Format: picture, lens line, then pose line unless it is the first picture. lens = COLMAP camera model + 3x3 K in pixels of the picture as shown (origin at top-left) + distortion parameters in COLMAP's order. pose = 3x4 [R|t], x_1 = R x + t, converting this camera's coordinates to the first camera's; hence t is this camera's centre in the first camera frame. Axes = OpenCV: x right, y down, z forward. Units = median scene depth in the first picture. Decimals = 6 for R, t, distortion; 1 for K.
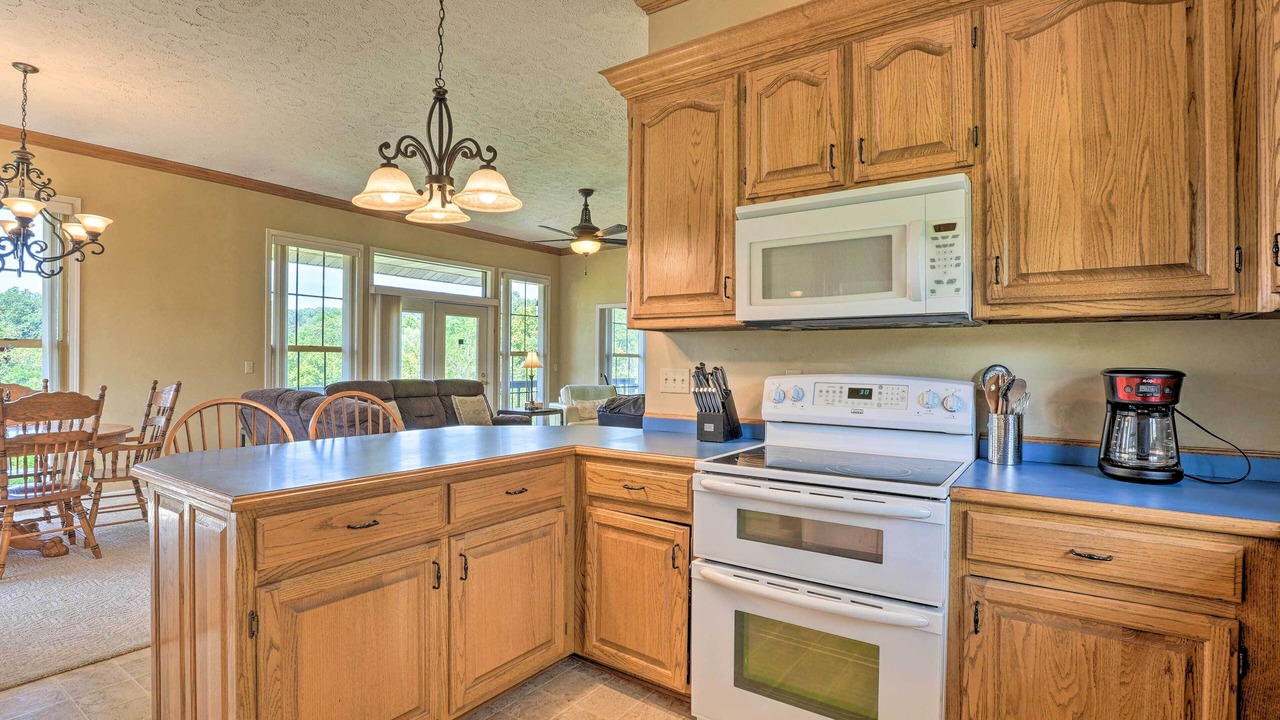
lens RADIAL K [[630.2, 0, 634.8], [0, 630.2, 360.3], [0, 0, 1]] dist [-0.012508, 0.000042]
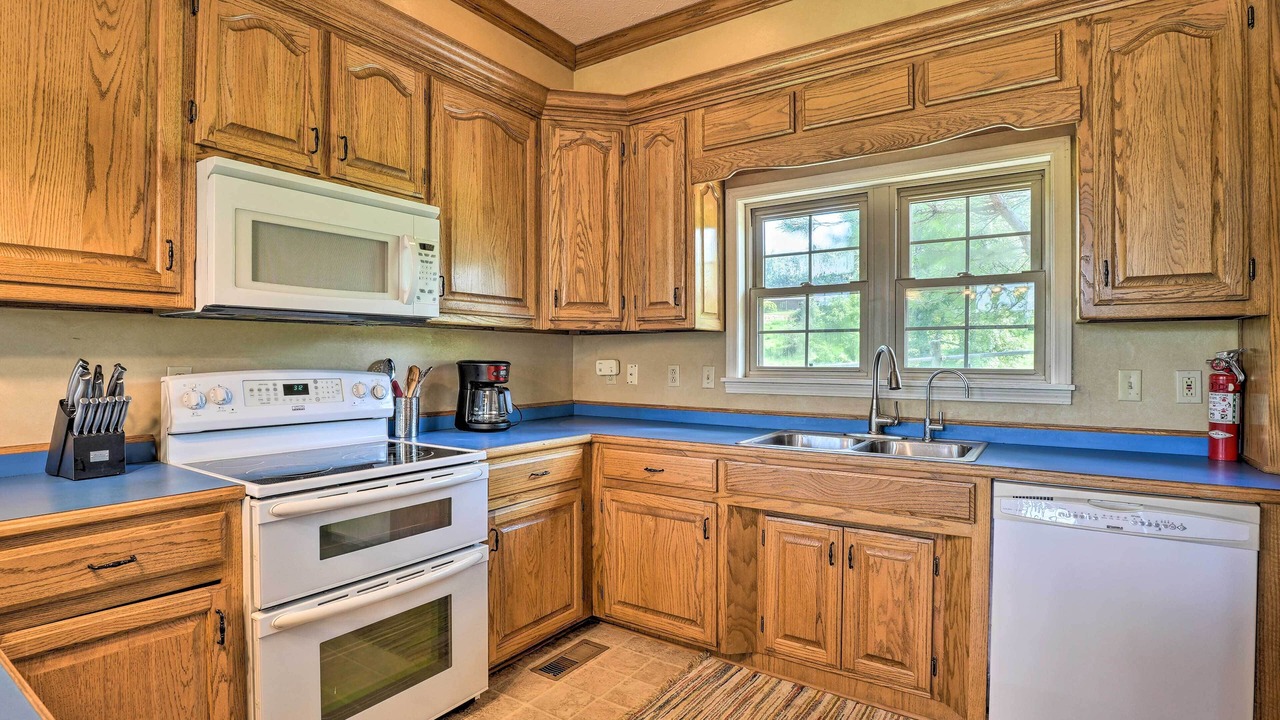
lens RADIAL K [[630.2, 0, 634.8], [0, 630.2, 360.3], [0, 0, 1]] dist [-0.012508, 0.000042]
pose [[-0.001312, -0.014208, 0.999898, -0.556352], [-0.005875, 0.999882, 0.014200, -0.007766], [-0.999982, -0.005856, -0.001395, 0.448977]]
